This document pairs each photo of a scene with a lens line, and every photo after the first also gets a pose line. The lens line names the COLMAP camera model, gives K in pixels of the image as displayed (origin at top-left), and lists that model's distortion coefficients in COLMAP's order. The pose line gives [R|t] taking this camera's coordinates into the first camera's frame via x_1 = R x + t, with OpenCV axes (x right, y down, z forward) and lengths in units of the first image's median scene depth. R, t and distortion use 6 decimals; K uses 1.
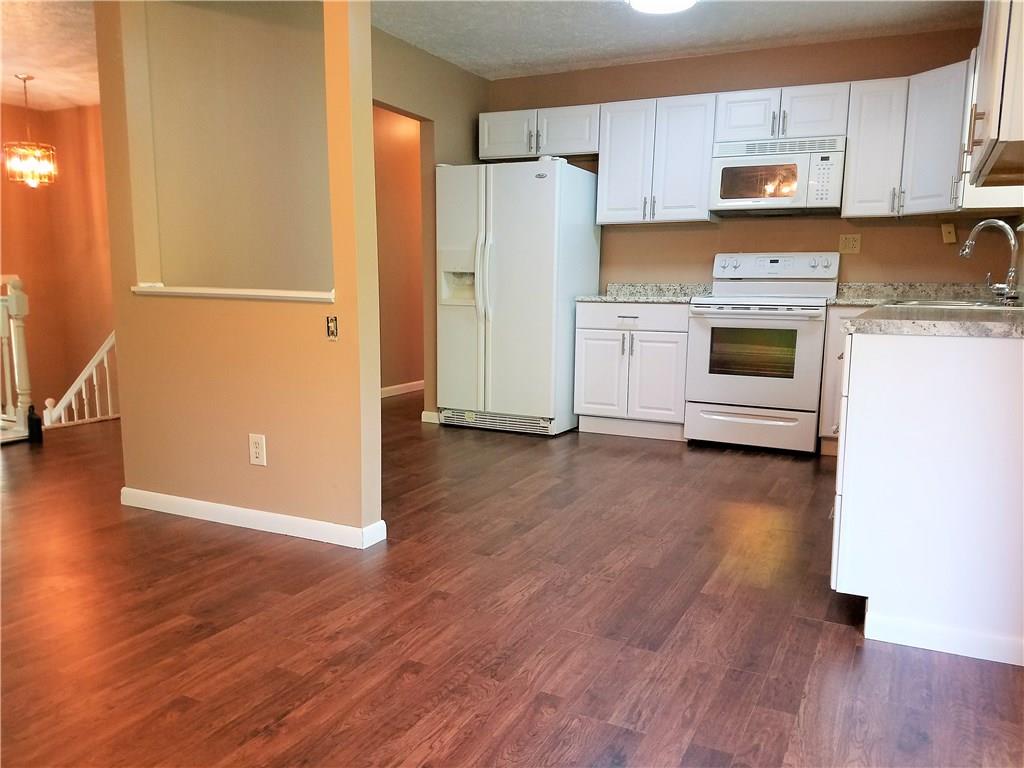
lens RADIAL K [[790.8, 0, 509.6], [0, 790.8, 413.3], [0, 0, 1]] dist [0.134383, -0.184402]
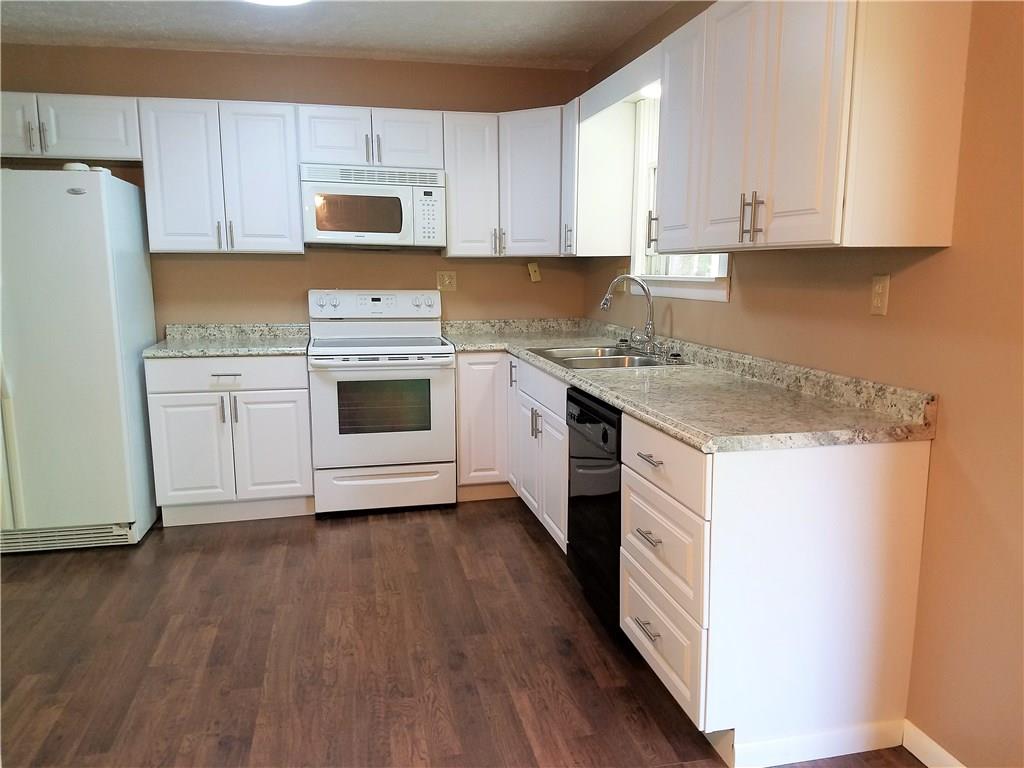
lens RADIAL K [[790.8, 0, 518.1], [0, 790.8, 411.0], [0, 0, 1]] dist [0.134383, -0.184402]
pose [[0.772867, -0.125510, 0.622032, -0.128182], [0.115553, 0.991692, 0.056525, -0.100097], [-0.623959, 0.028191, 0.780949, 0.207110]]
